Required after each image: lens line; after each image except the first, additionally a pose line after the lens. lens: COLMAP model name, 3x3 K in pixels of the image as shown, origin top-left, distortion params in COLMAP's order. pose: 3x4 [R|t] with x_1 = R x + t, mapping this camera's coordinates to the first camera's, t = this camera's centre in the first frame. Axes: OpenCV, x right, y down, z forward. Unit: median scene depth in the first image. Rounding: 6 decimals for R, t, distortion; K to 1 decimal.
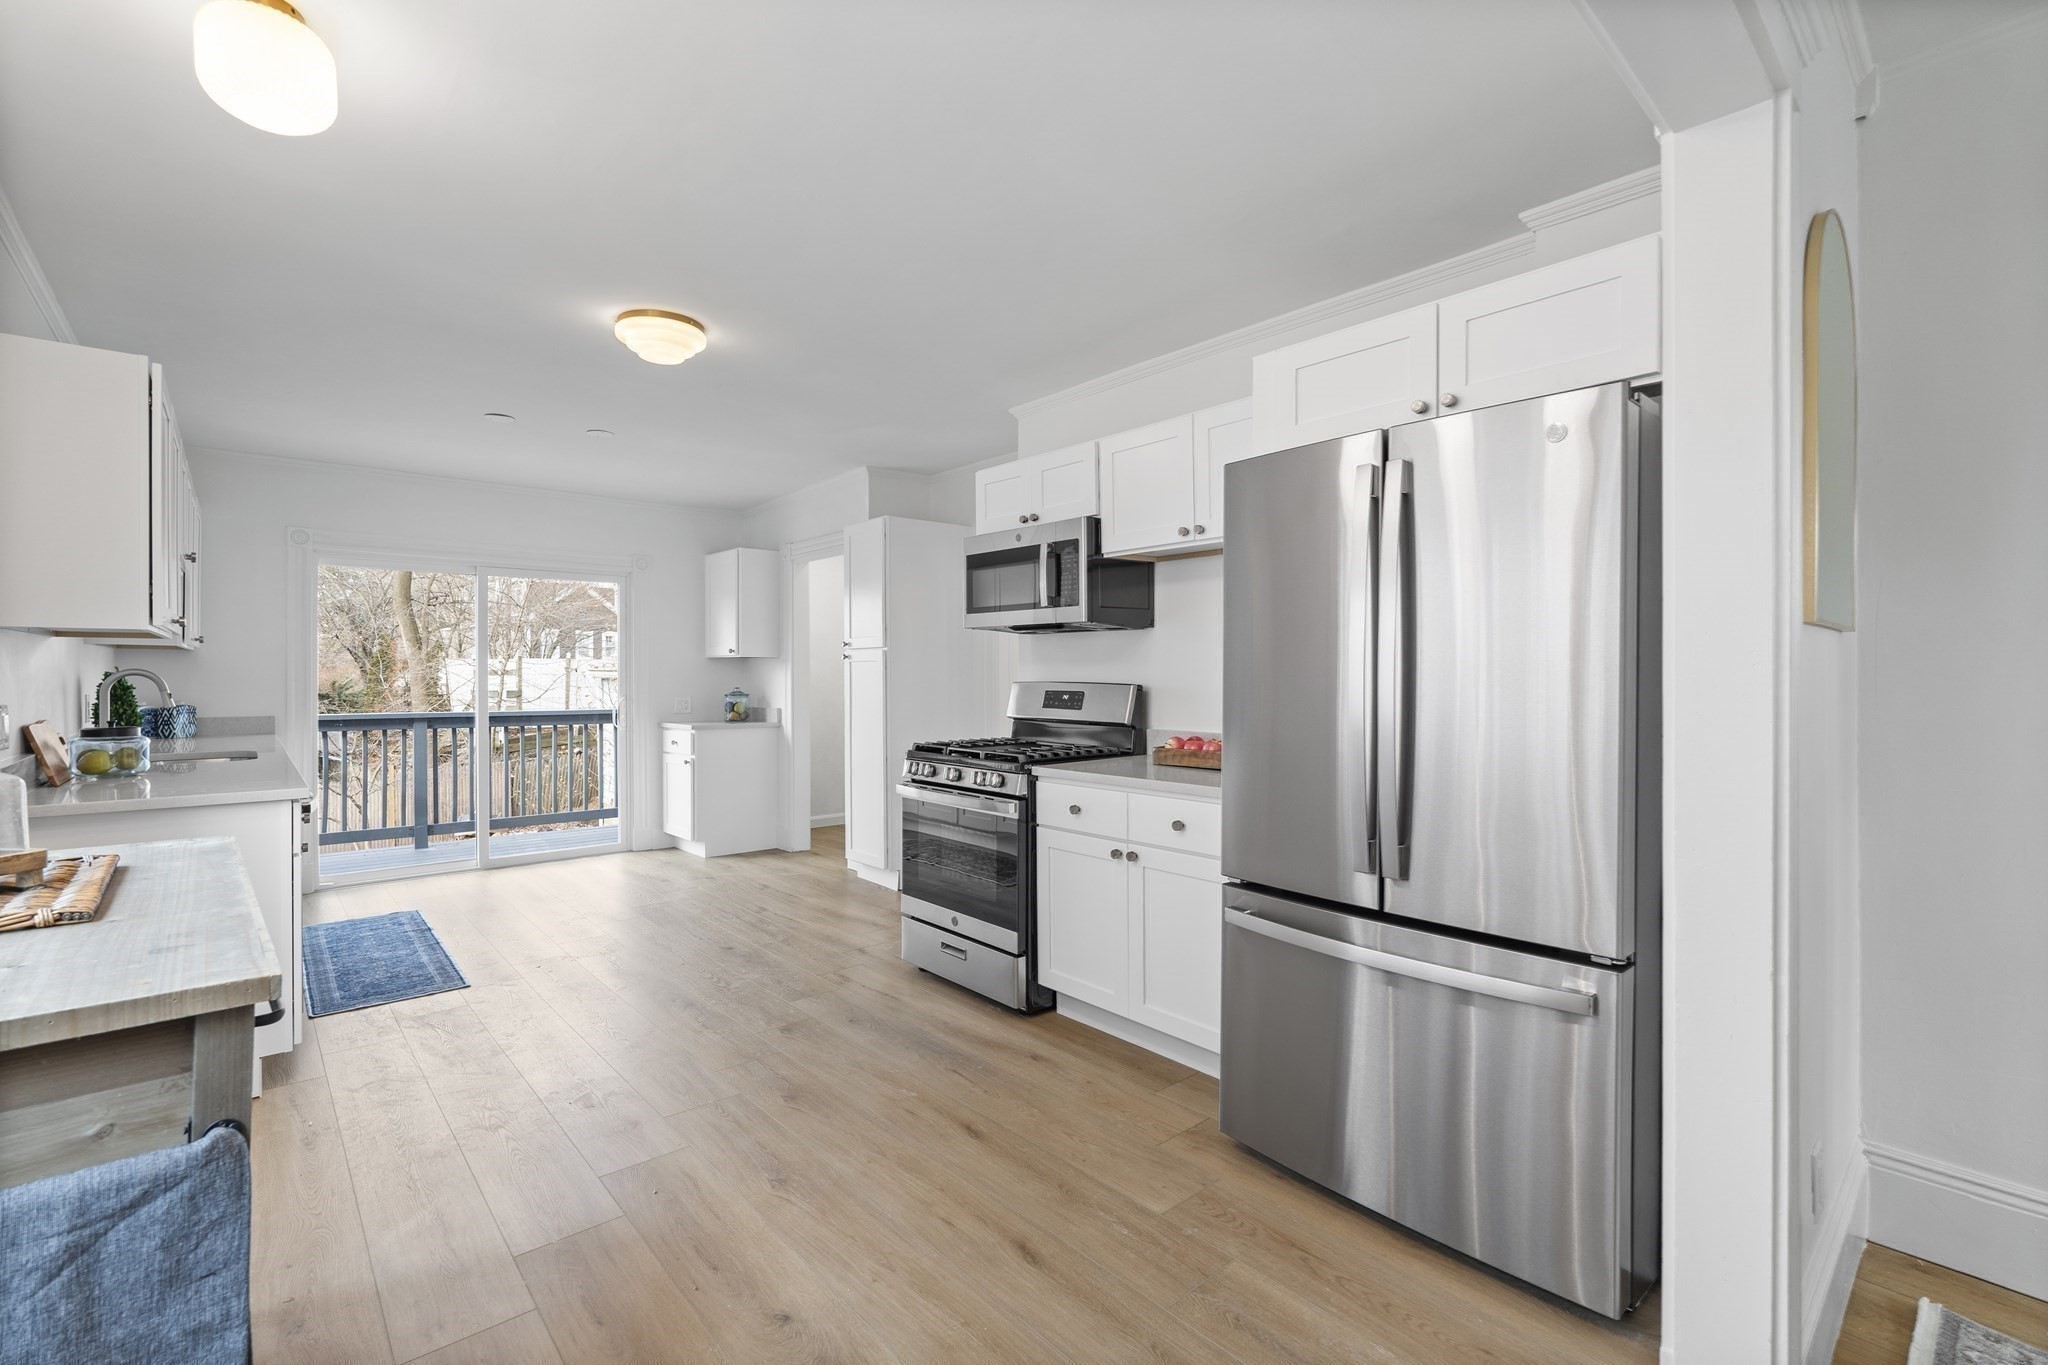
lens RADIAL K [[906.5, 0, 1028.4], [0, 906.5, 675.4], [0, 0, 1]] dist [-0.007872, 0.001912]
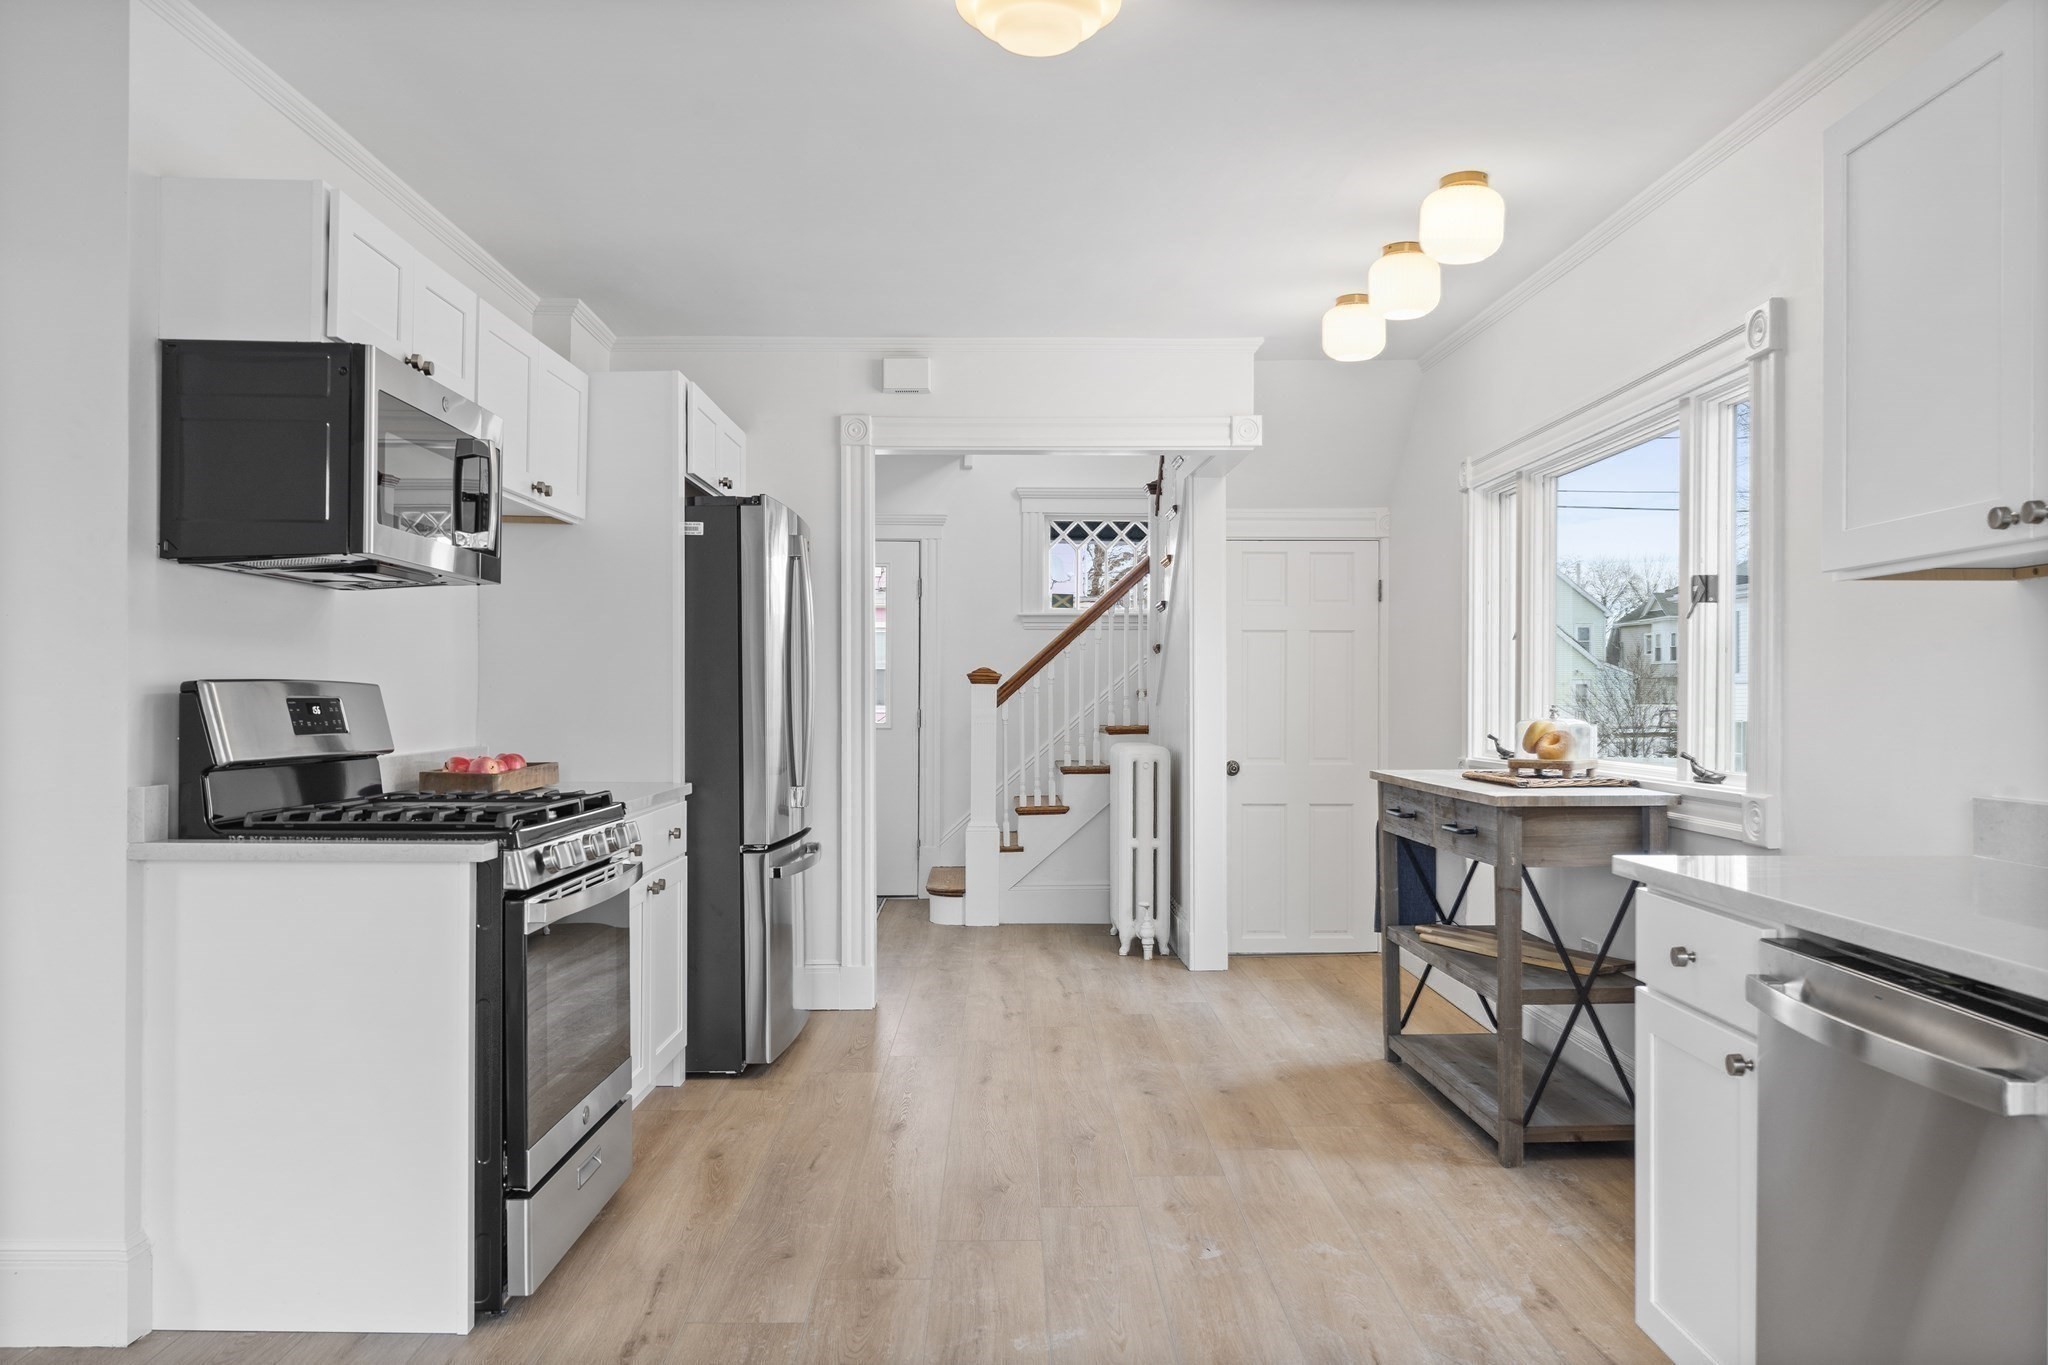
lens RADIAL K [[1541.9, 0, 1028.7], [0, 1541.9, 688.3], [0, 0, 1]] dist [-0.000722, -0.000110]
pose [[-0.763286, 0.004768, 0.646043, -0.825204], [0.002966, 0.999988, -0.003876, 0.016476], [-0.646053, -0.001042, -0.763292, 1.427251]]
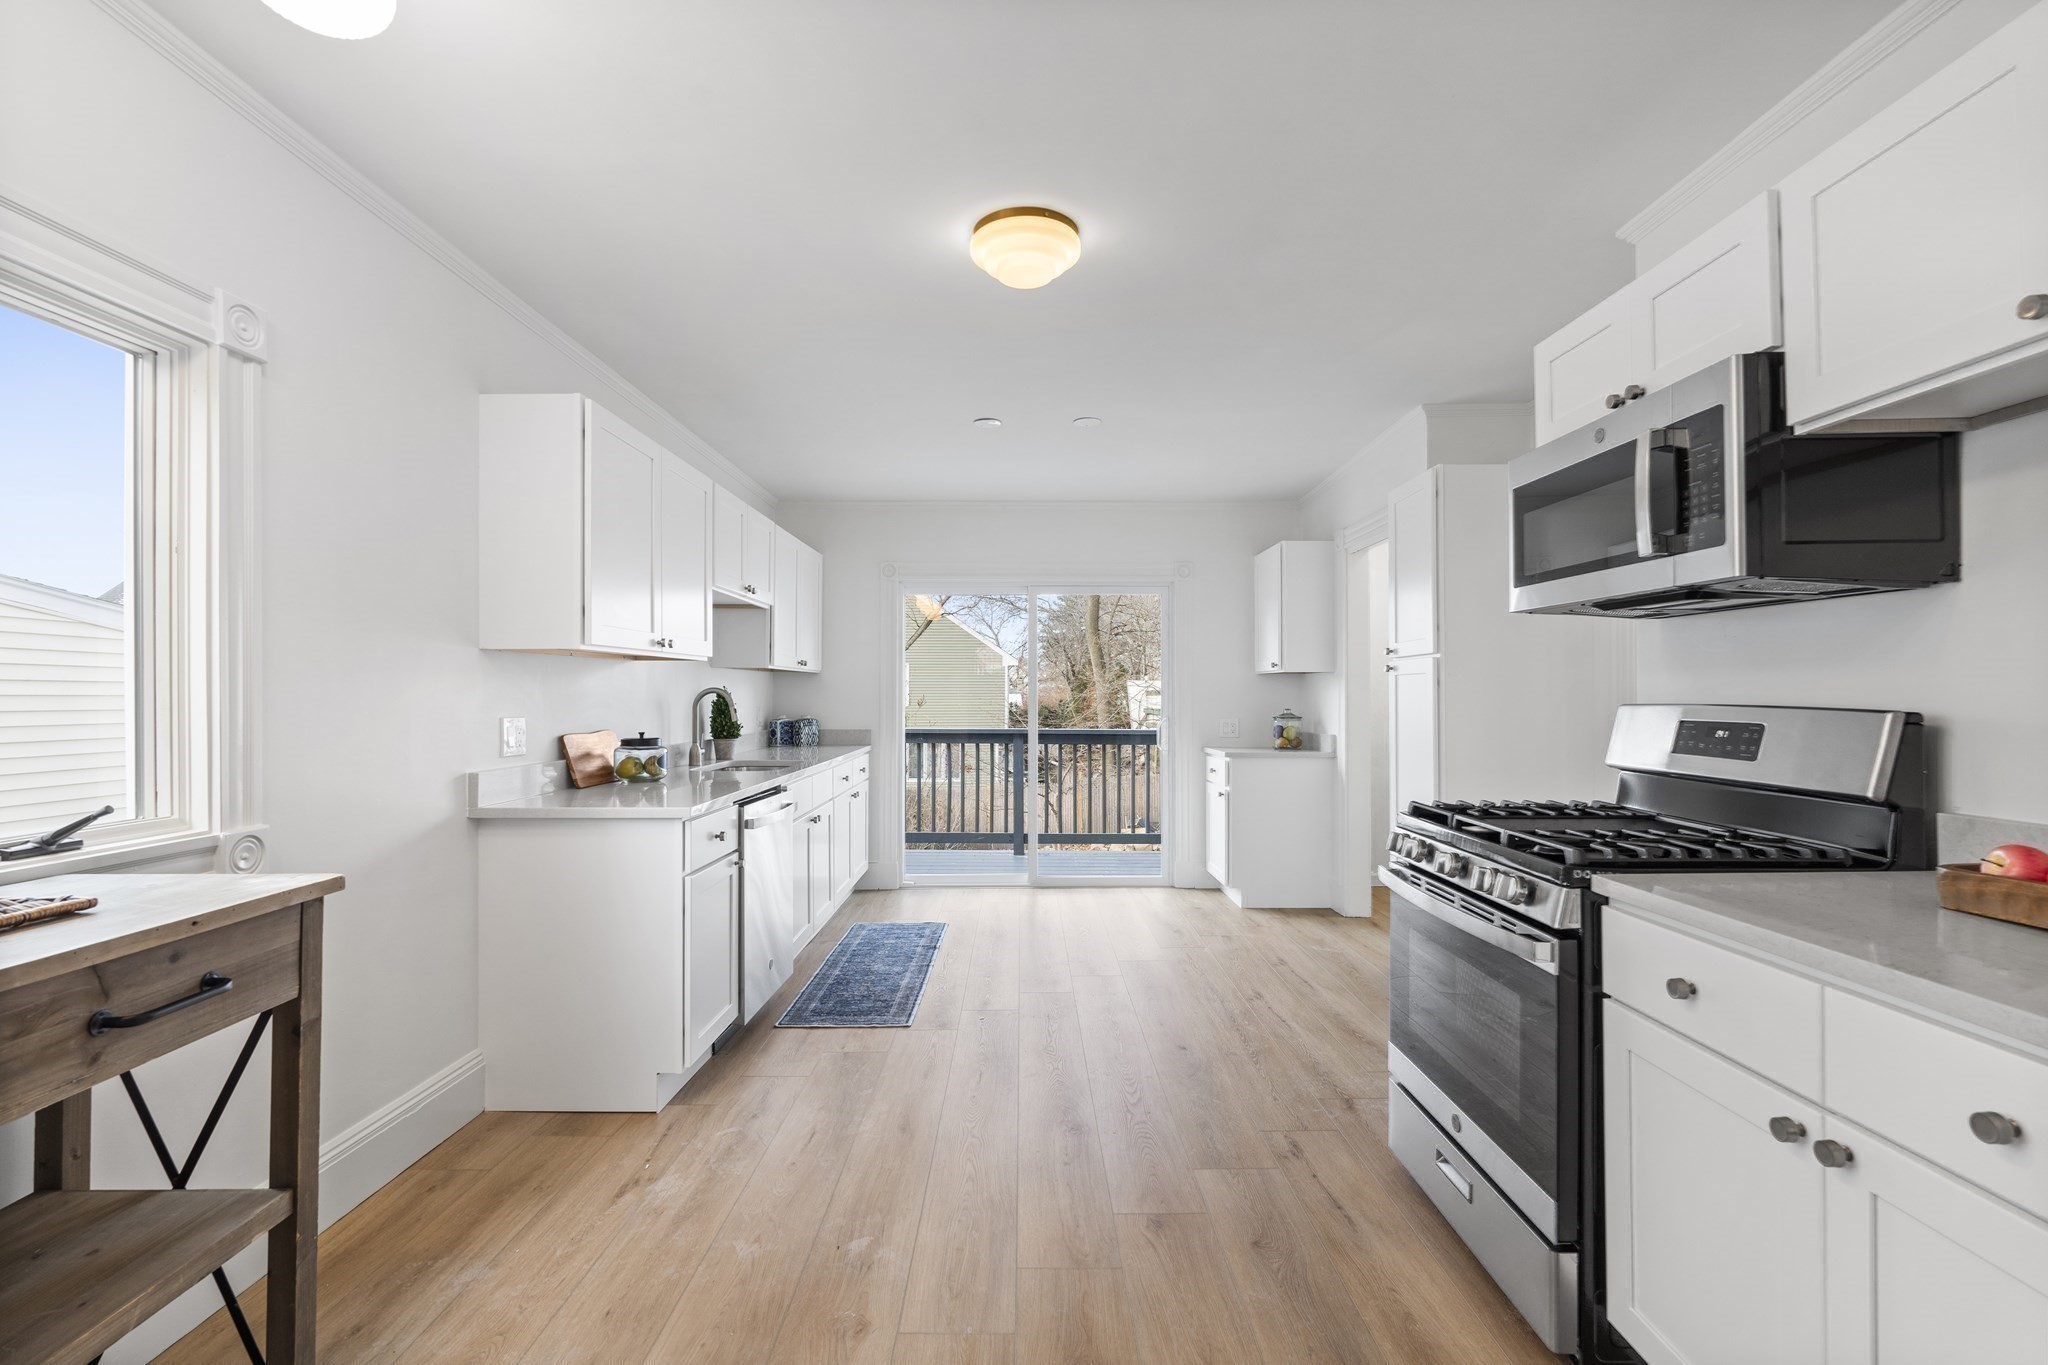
lens RADIAL K [[906.5, 0, 1020.5], [0, 906.5, 689.7], [0, 0, 1]] dist [-0.007872, 0.001912]
pose [[0.751272, -0.003191, -0.659985, 0.081905], [-0.001728, 0.999975, -0.006802, 0.003102], [0.659991, 0.006251, 0.751248, 0.362323]]
